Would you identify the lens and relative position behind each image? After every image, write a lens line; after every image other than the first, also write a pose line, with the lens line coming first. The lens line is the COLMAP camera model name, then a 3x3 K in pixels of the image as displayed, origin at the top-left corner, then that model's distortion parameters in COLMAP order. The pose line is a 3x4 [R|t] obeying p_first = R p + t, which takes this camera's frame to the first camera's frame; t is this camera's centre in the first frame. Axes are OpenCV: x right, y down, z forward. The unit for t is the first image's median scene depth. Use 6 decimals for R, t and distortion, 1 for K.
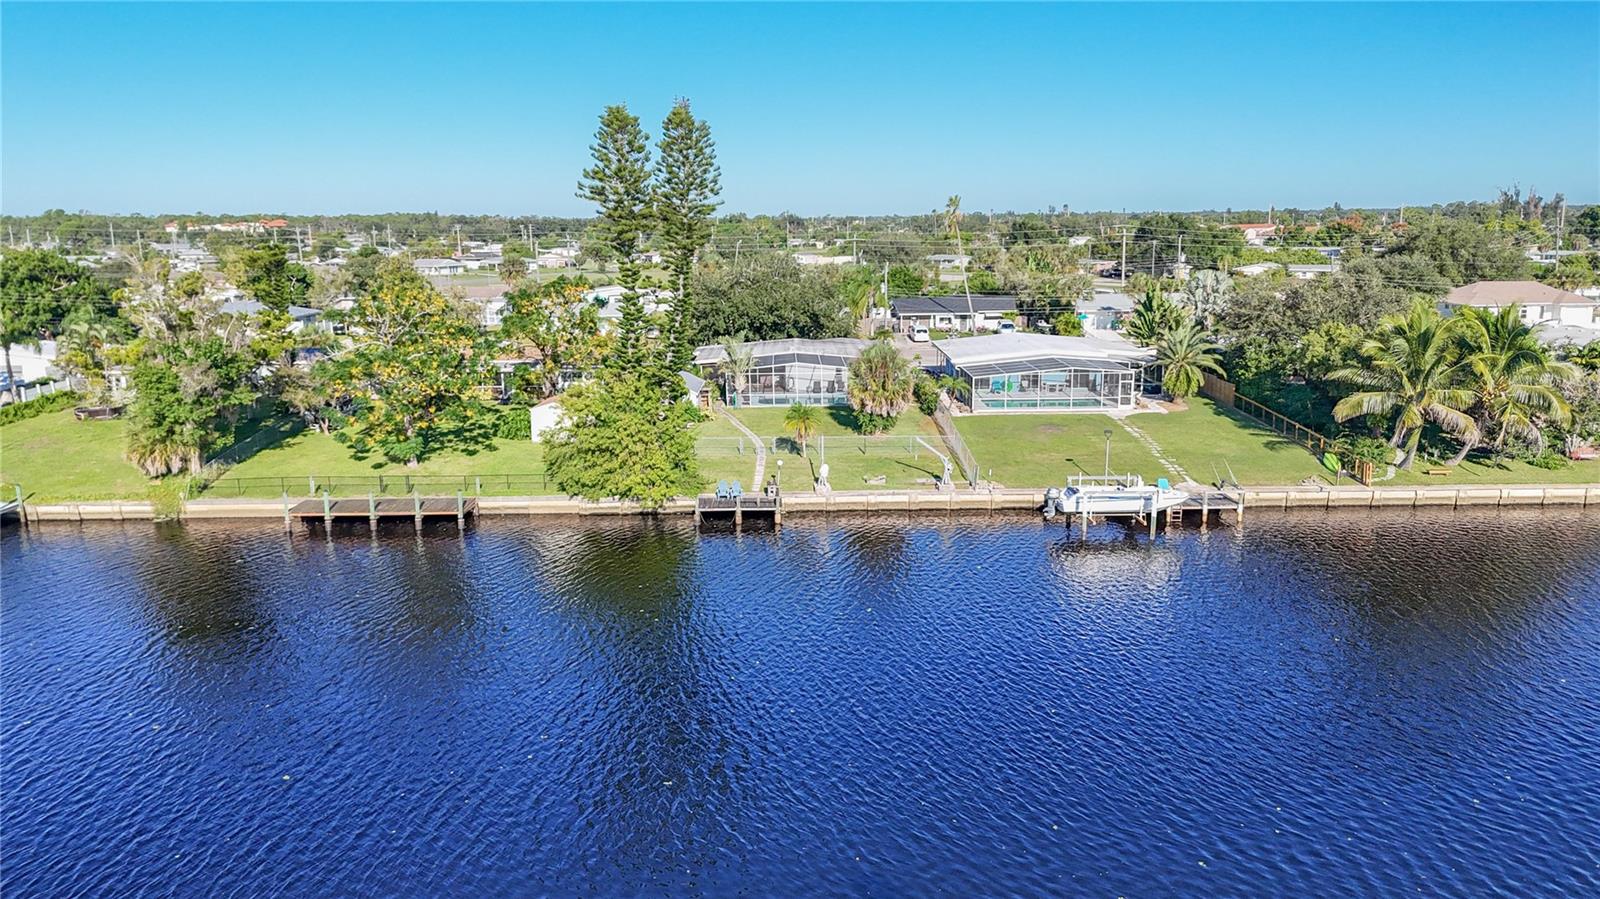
lens RADIAL K [[1177.5, 0, 800.0], [0, 1177.5, 449.5], [0, 0, 1]] dist [0.077487, -0.092902]
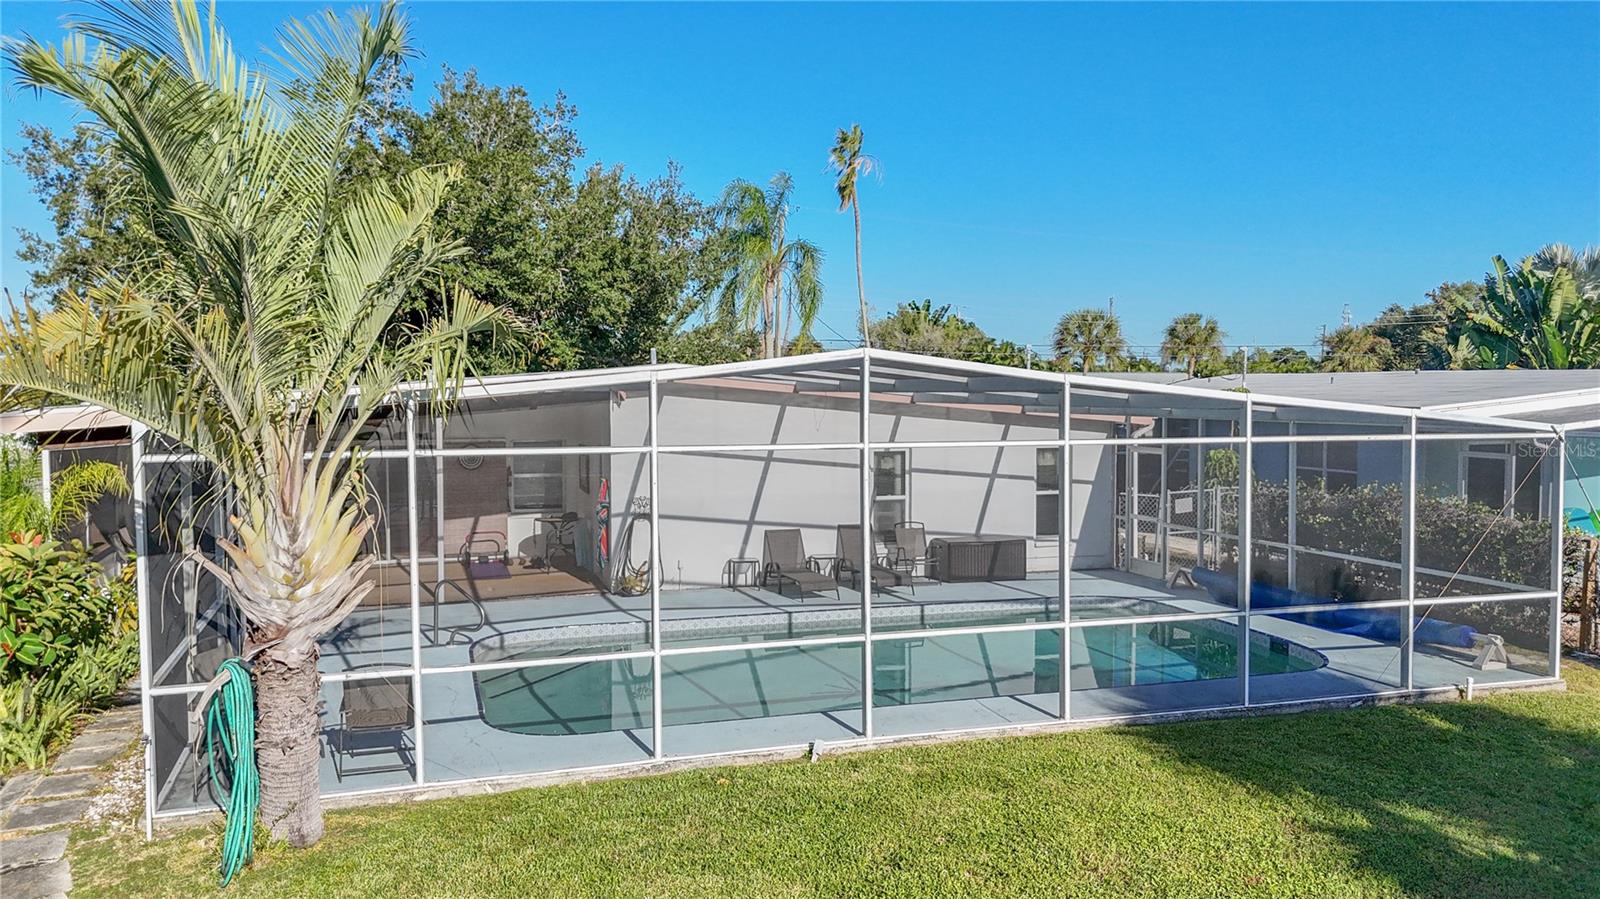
lens RADIAL K [[1177.5, 0, 800.0], [0, 1177.5, 449.5], [0, 0, 1]] dist [0.077487, -0.092902]
pose [[0.951633, -0.006608, 0.307168, -0.047612], [0.049540, 0.989987, -0.132180, -0.056016], [-0.303218, 0.141004, 0.942431, 1.005167]]
